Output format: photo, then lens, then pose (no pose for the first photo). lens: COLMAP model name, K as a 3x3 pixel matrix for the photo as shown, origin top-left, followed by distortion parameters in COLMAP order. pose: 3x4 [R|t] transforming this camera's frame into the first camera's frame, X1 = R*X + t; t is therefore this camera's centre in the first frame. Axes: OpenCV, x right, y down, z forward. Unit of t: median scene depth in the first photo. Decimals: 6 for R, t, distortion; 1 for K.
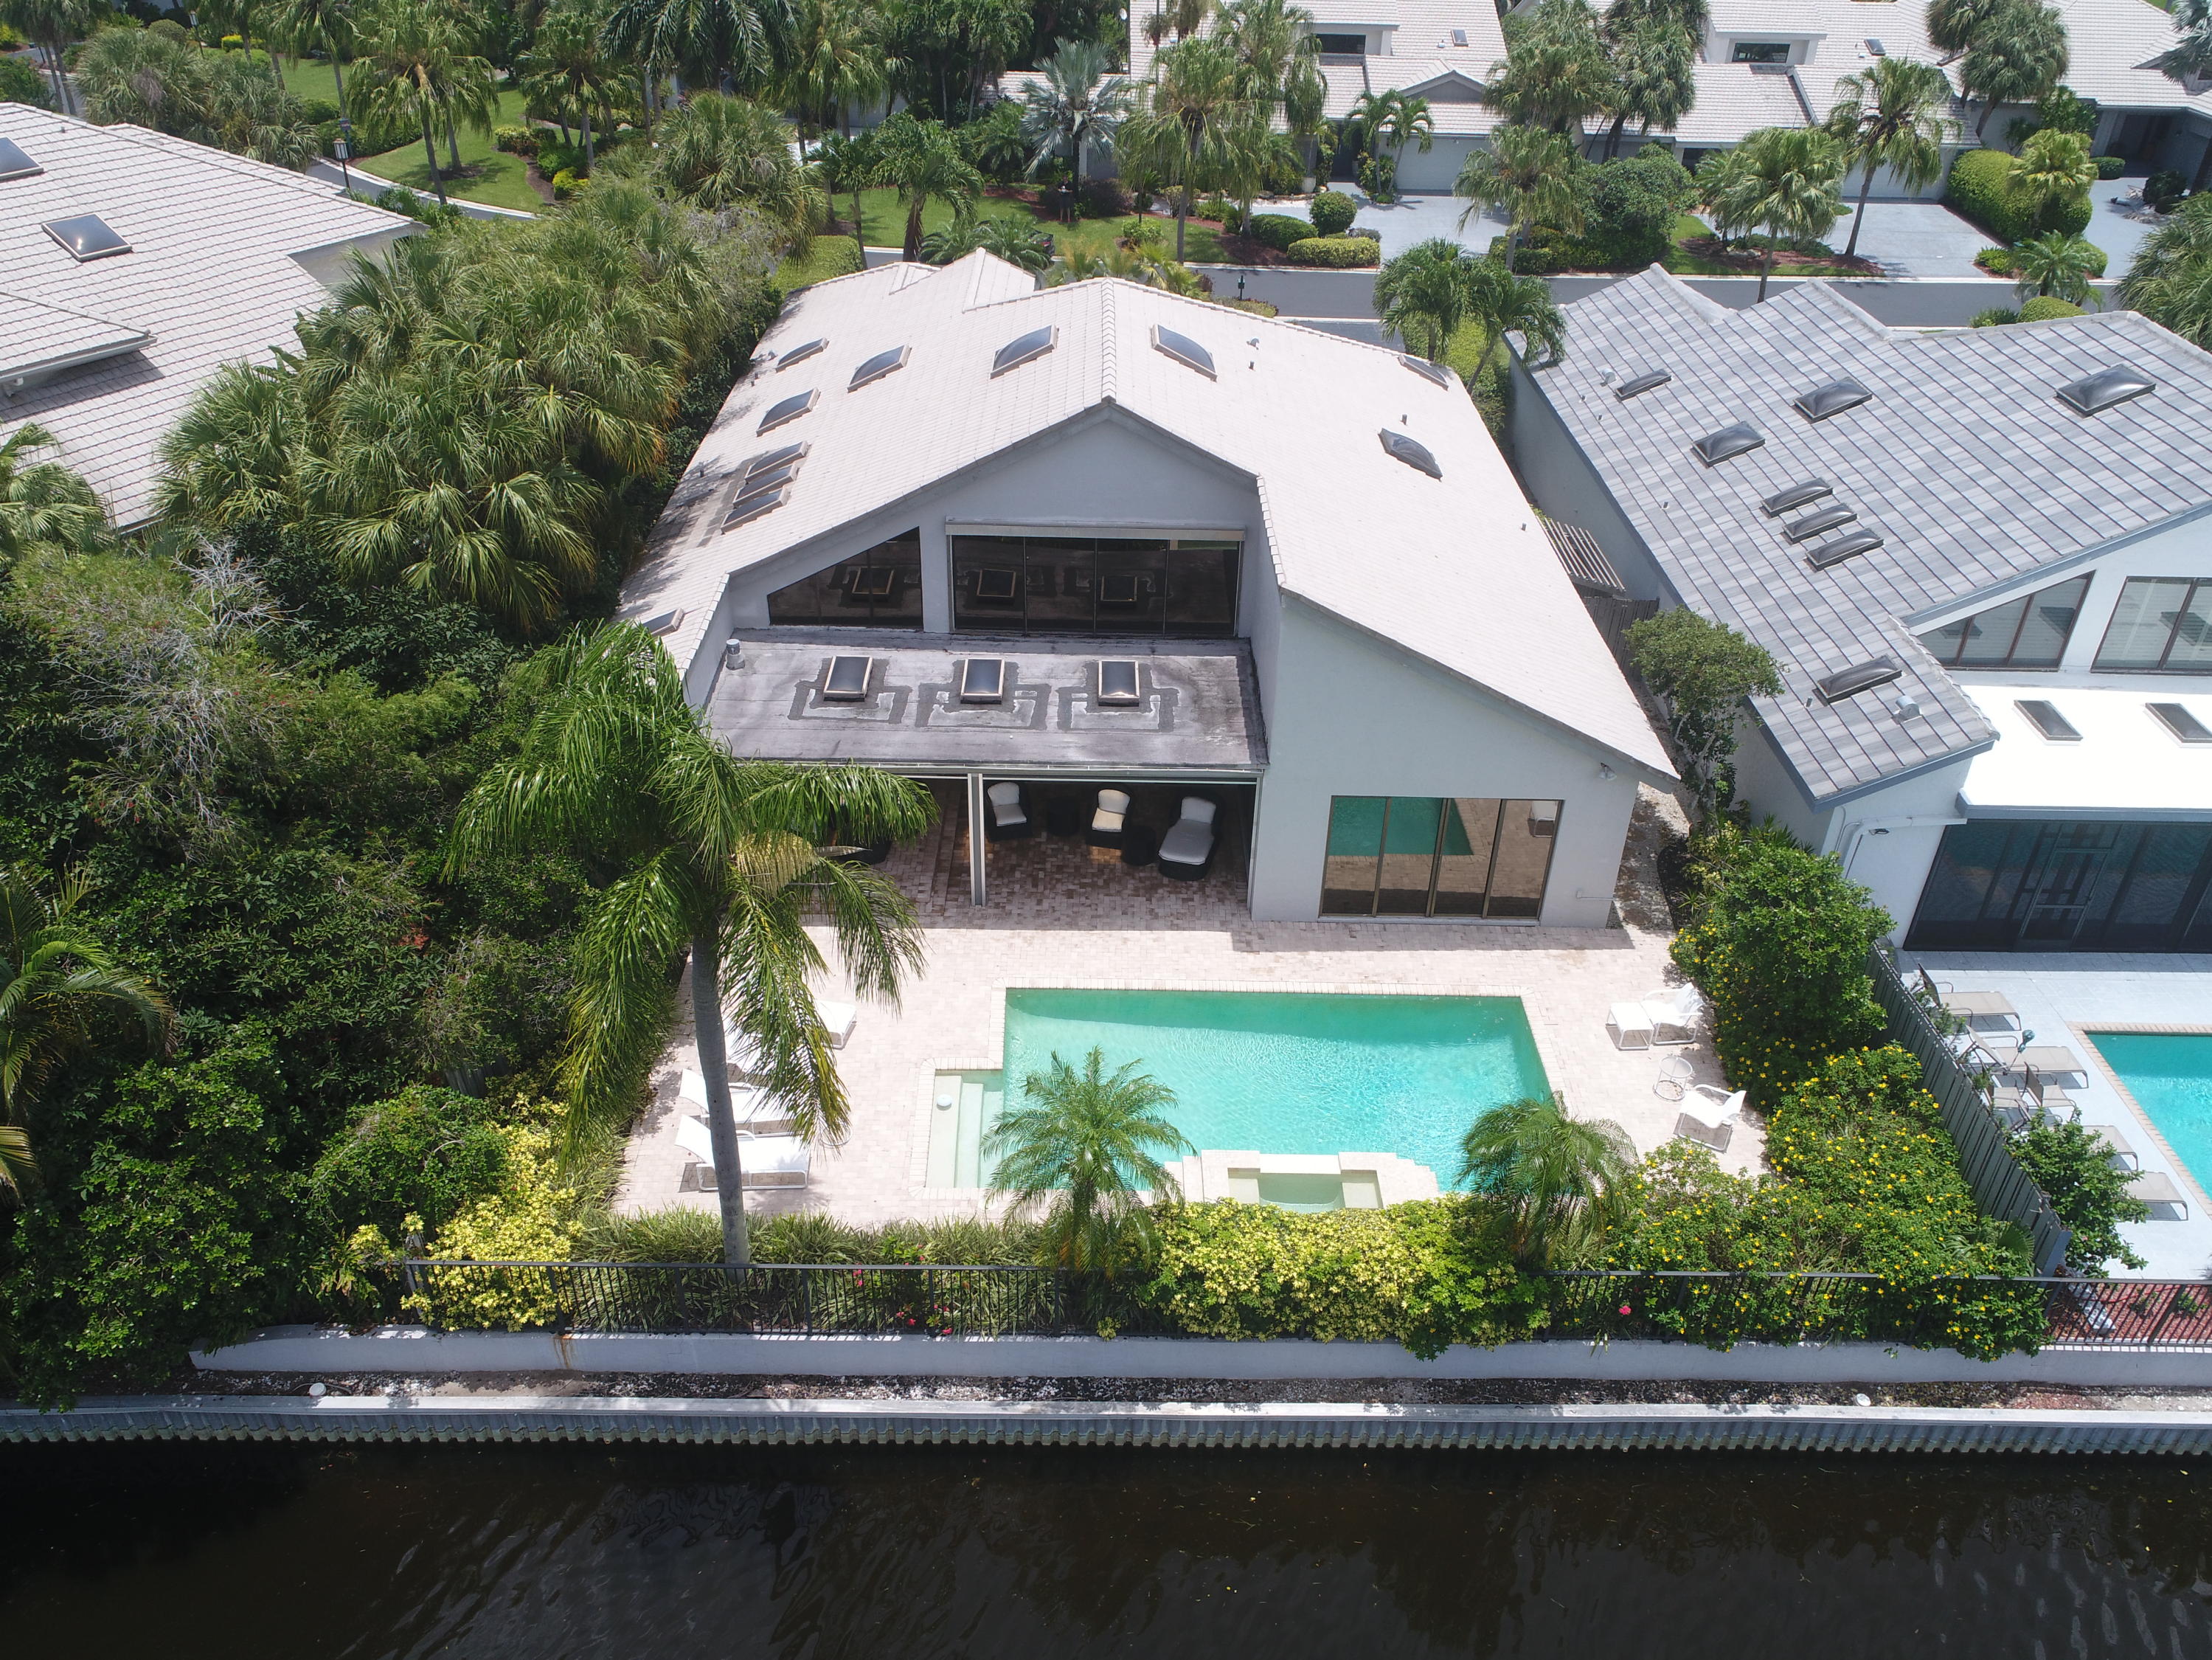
lens RADIAL K [[1669.9, 0, 1107.7], [0, 1669.9, 838.0], [0, 0, 1]] dist [-0.006060, -0.007472]
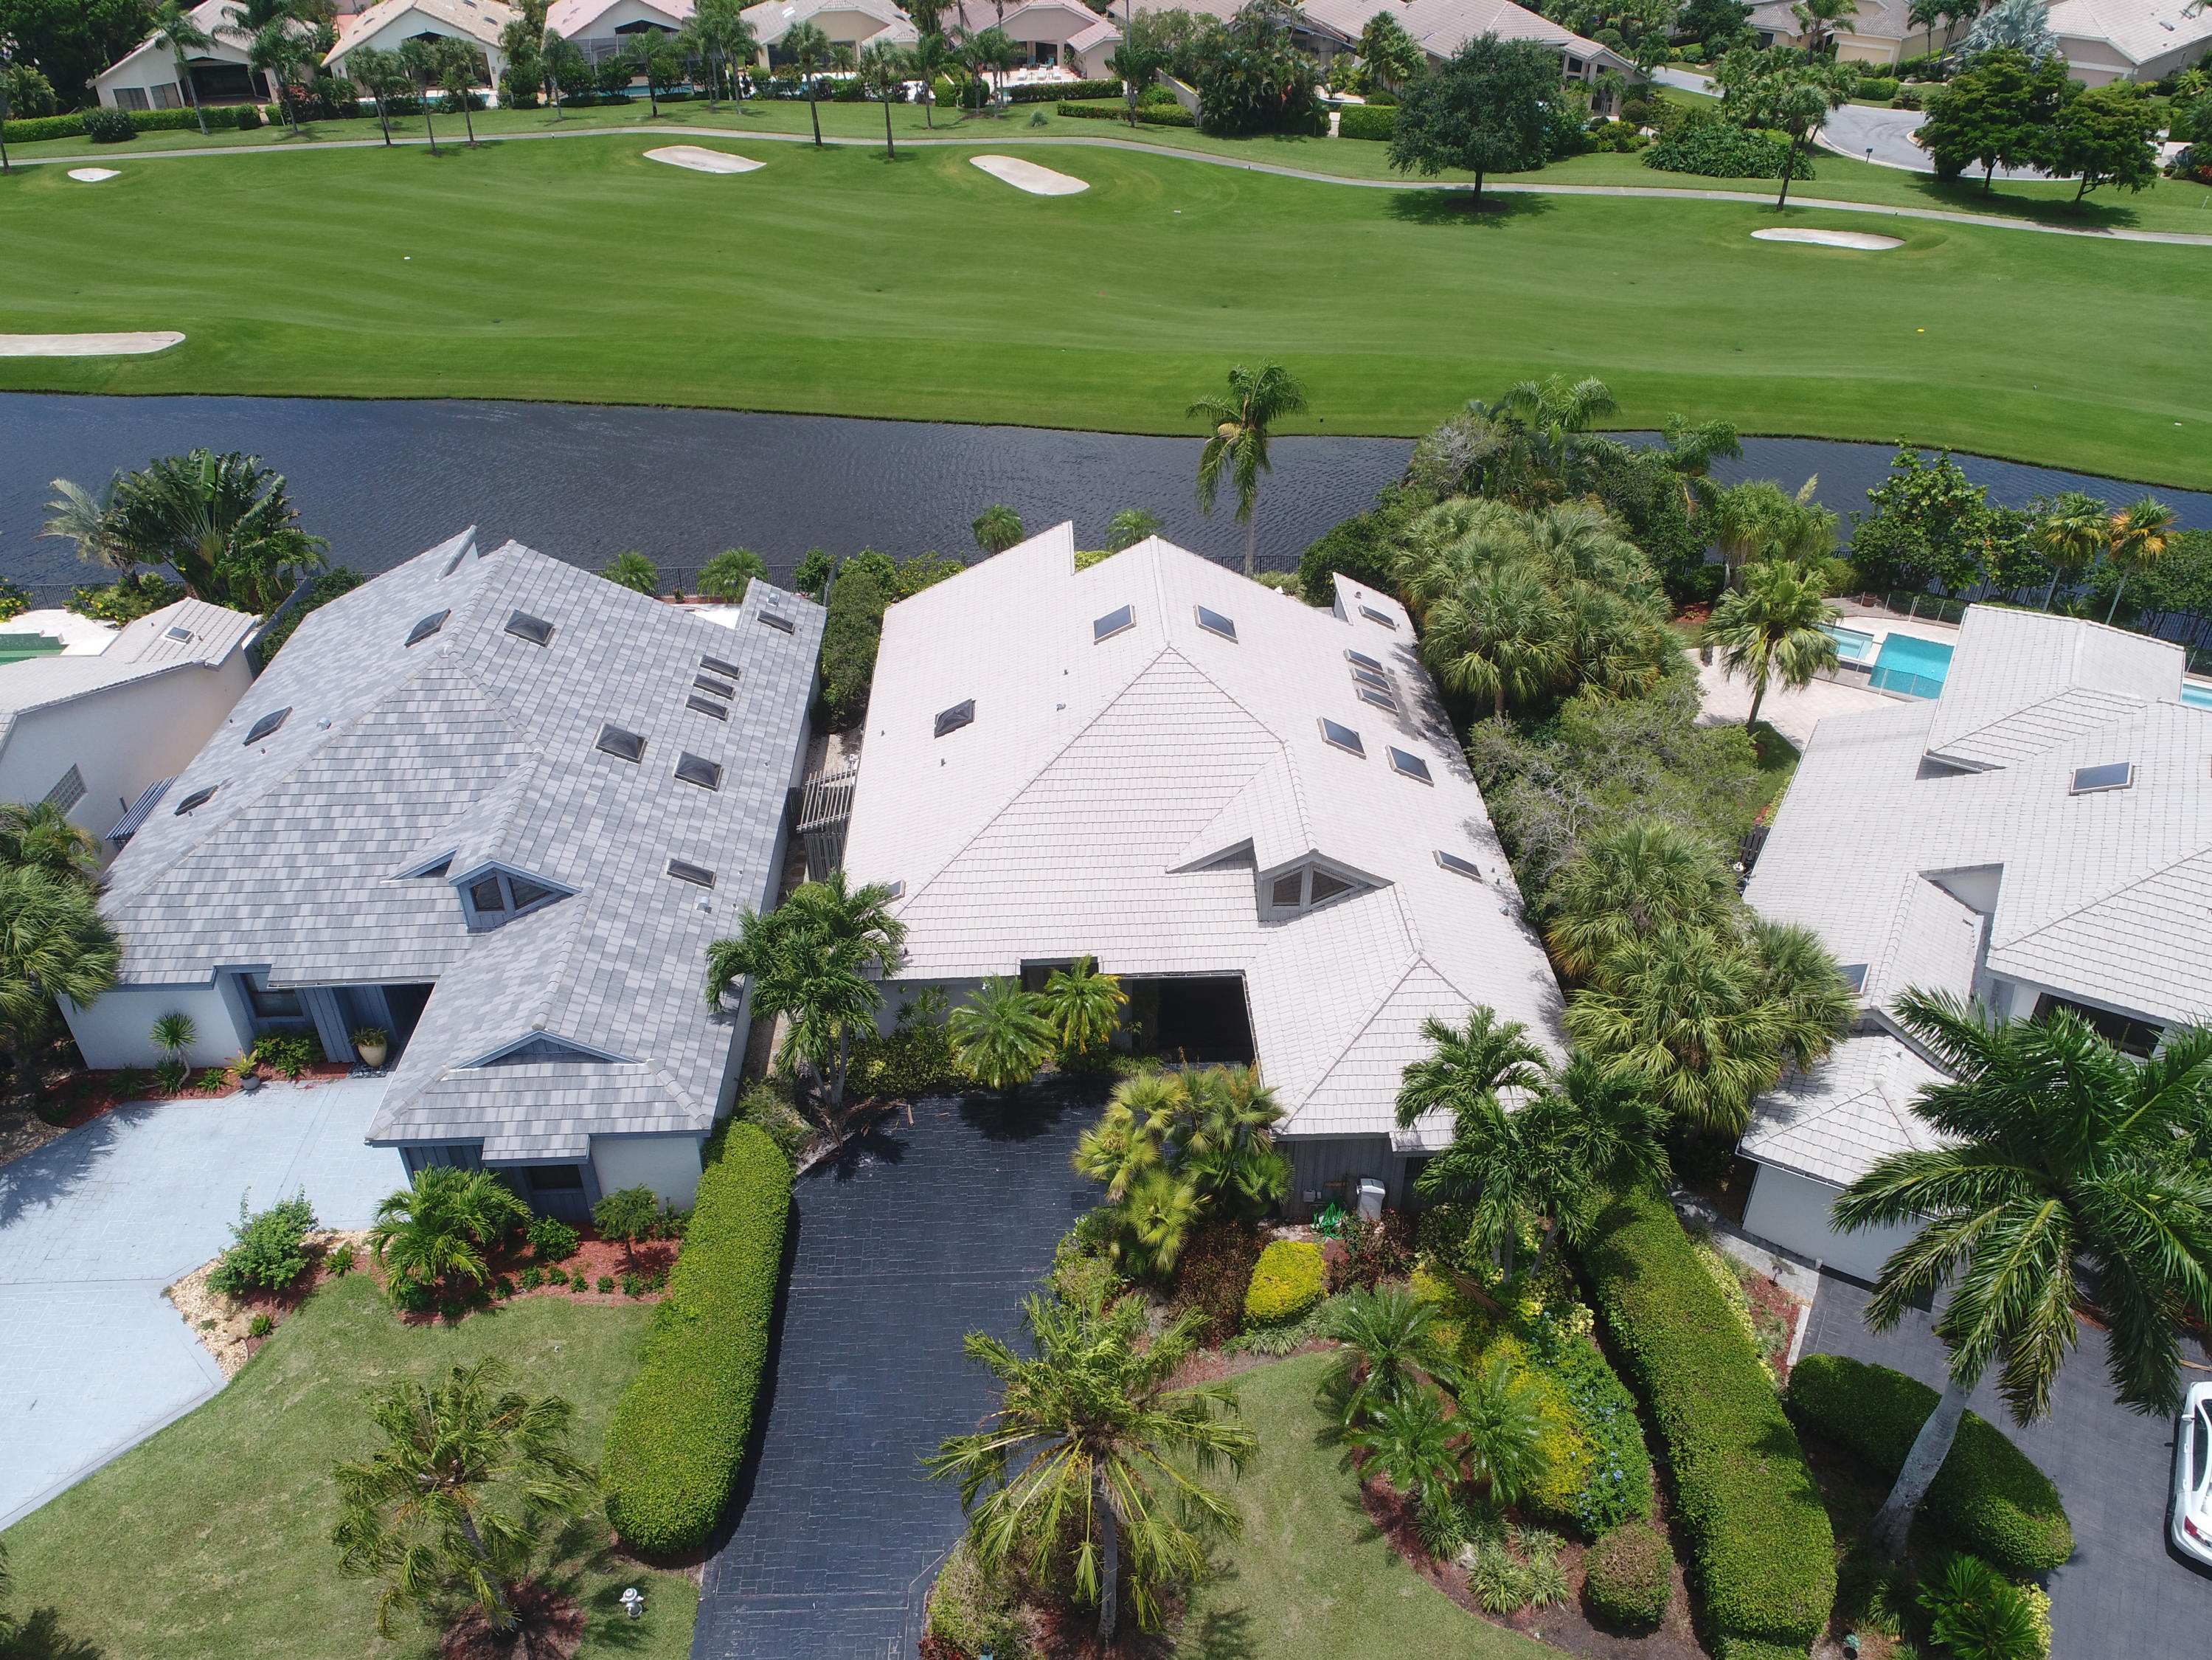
lens RADIAL K [[1669.9, 0, 1107.7], [0, 1669.9, 838.0], [0, 0, 1]] dist [-0.006060, -0.007472]
pose [[-0.999172, 0.005935, -0.040256, 0.130606], [-0.034945, 0.381700, 0.923625, -1.860753], [0.020847, 0.924267, -0.381177, 2.004880]]
